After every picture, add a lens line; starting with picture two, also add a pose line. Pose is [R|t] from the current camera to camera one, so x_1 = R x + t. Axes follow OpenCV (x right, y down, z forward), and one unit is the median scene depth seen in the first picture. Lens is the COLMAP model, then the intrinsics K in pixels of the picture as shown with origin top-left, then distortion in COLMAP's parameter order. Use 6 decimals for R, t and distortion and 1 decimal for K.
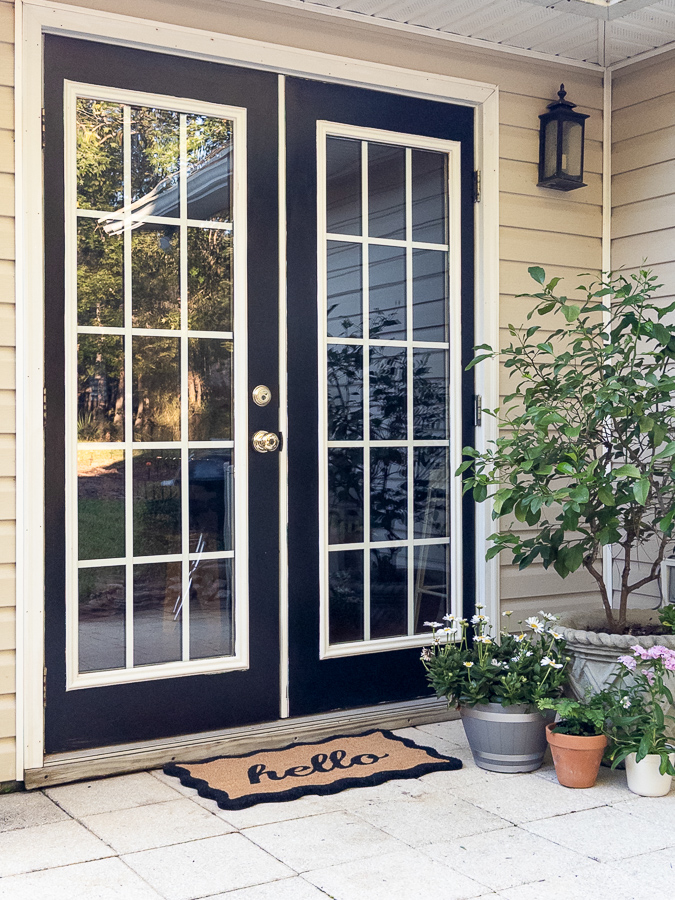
lens RADIAL K [[1170.4, 0, 344.4], [0, 1170.4, 425.9], [0, 0, 1]] dist [0.061466, 0.000000]
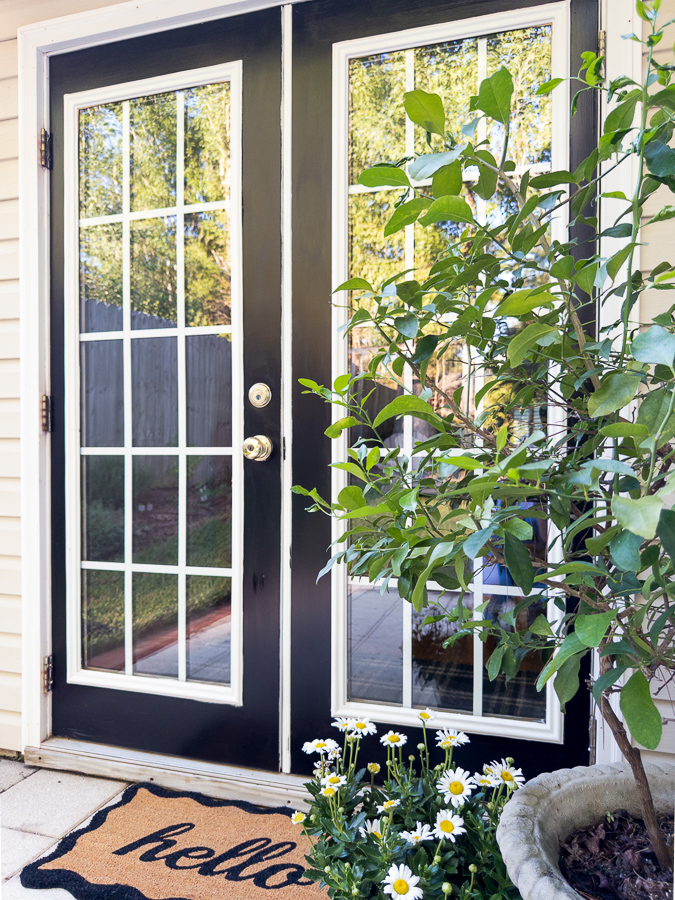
lens RADIAL K [[666.1, 0, 335.3], [0, 666.1, 471.3], [0, 0, 1]] dist [0.010759, -0.011227]
pose [[0.664365, 0.024929, -0.746993, 0.335679], [-0.004742, 0.999564, 0.029140, 0.015982], [0.747393, -0.015818, 0.664194, 0.723481]]
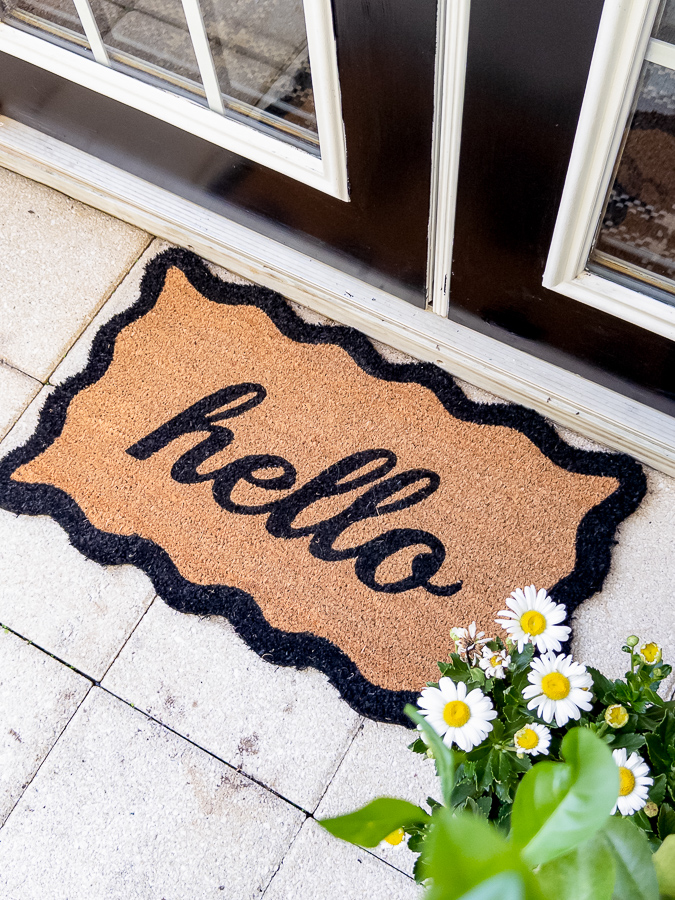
lens RADIAL K [[1000.4, 0, 336.8], [0, 1000.4, 449.5], [0, 0, 1]] dist [-0.016371, 0.000000]
pose [[0.485756, 0.794581, -0.364254, 0.103407], [0.064430, 0.383040, 0.921482, -0.068365], [0.871716, -0.471085, 0.134870, 0.914661]]
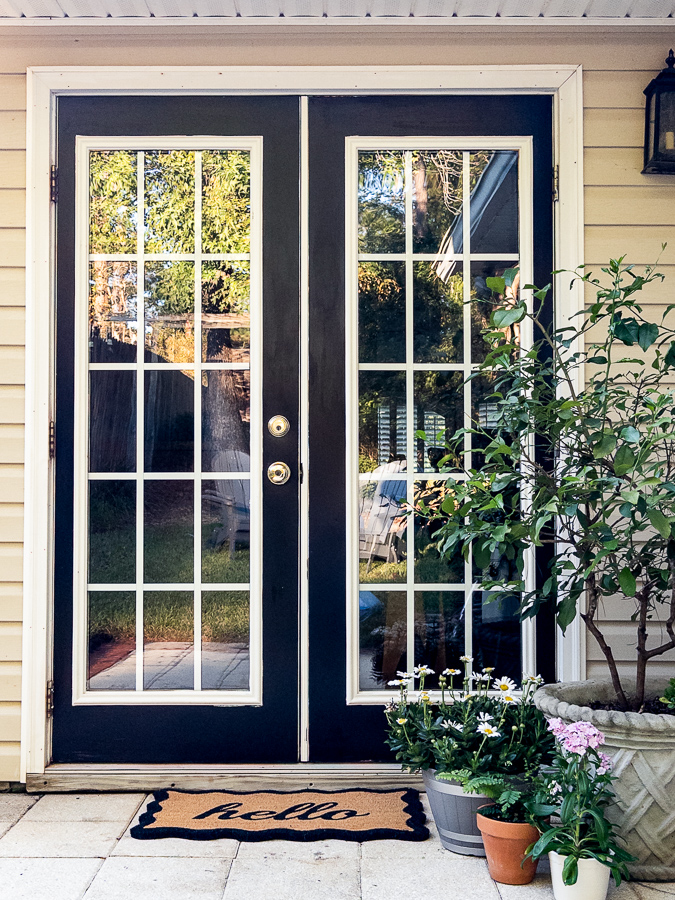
lens RADIAL K [[1170.4, 0, 336.3], [0, 1170.4, 450.2], [0, 0, 1]] dist [0.061466, 0.000000]
pose [[0.854708, -0.010550, -0.519002, 0.481861], [-0.001351, 0.999745, -0.022548, 0.016380], [0.519107, 0.019973, 0.854476, 0.192741]]
